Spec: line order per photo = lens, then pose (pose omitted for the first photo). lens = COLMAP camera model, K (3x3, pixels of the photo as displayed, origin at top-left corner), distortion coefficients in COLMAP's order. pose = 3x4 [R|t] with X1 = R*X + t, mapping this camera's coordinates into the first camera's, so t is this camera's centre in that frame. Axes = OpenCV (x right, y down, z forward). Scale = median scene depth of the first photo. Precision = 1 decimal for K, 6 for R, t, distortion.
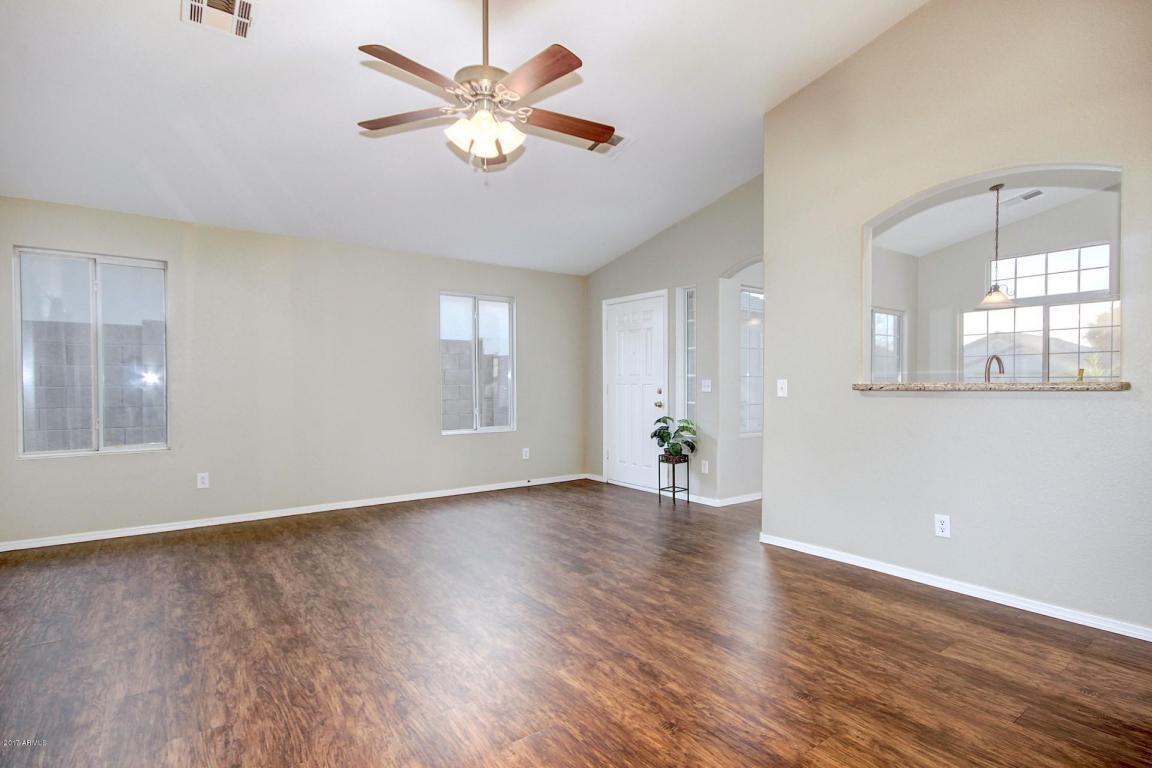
lens RADIAL K [[553.1, 0, 604.5], [0, 553.1, 385.7], [0, 0, 1]] dist [0.008136, -0.008500]
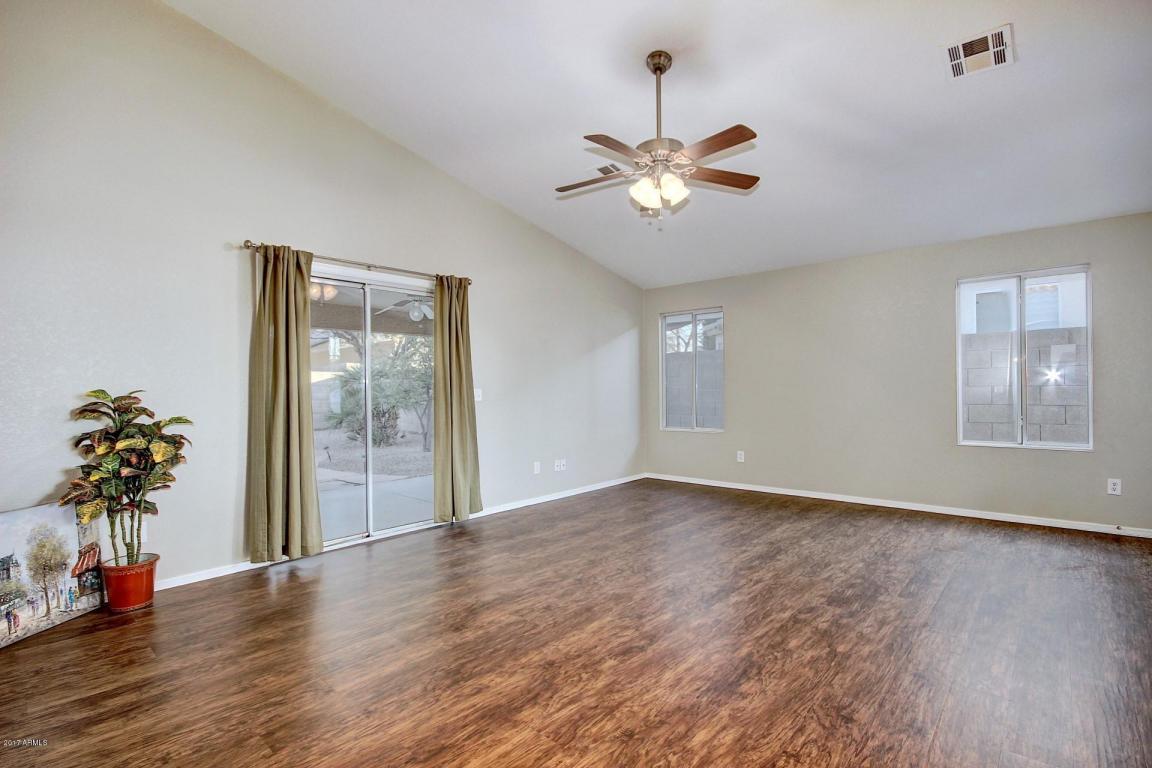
lens RADIAL K [[567.9, 0, 576.0], [0, 567.9, 384.0], [0, 0, 1]] dist [0.001610, 0.000765]
pose [[0.179053, -0.009725, -0.983791, 1.010858], [0.010758, 0.999911, -0.007926, 0.004456], [0.983781, -0.009164, 0.179141, 0.617409]]
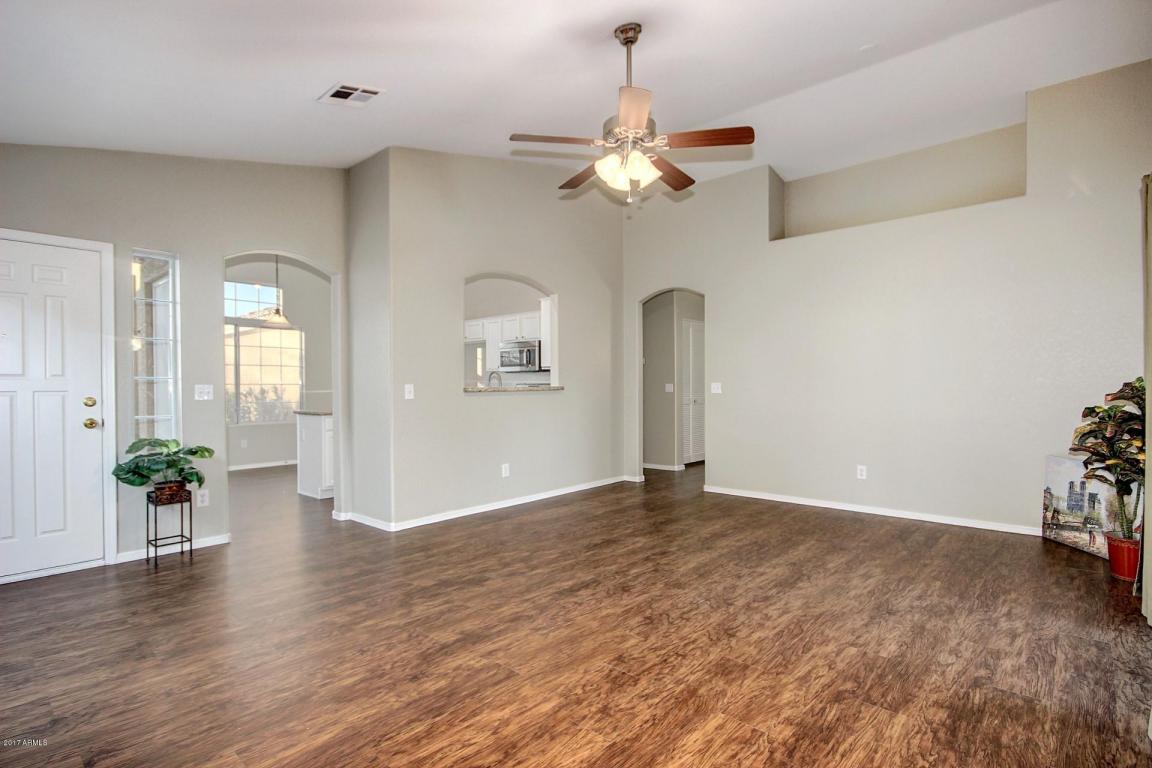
lens RADIAL K [[567.9, 0, 576.0], [0, 567.9, 384.0], [0, 0, 1]] dist [0.001610, 0.000765]
pose [[-0.169868, 0.006021, 0.985448, -1.377450], [0.006541, 0.999966, -0.004982, 0.009901], [-0.985445, 0.005600, -0.169901, 1.354358]]
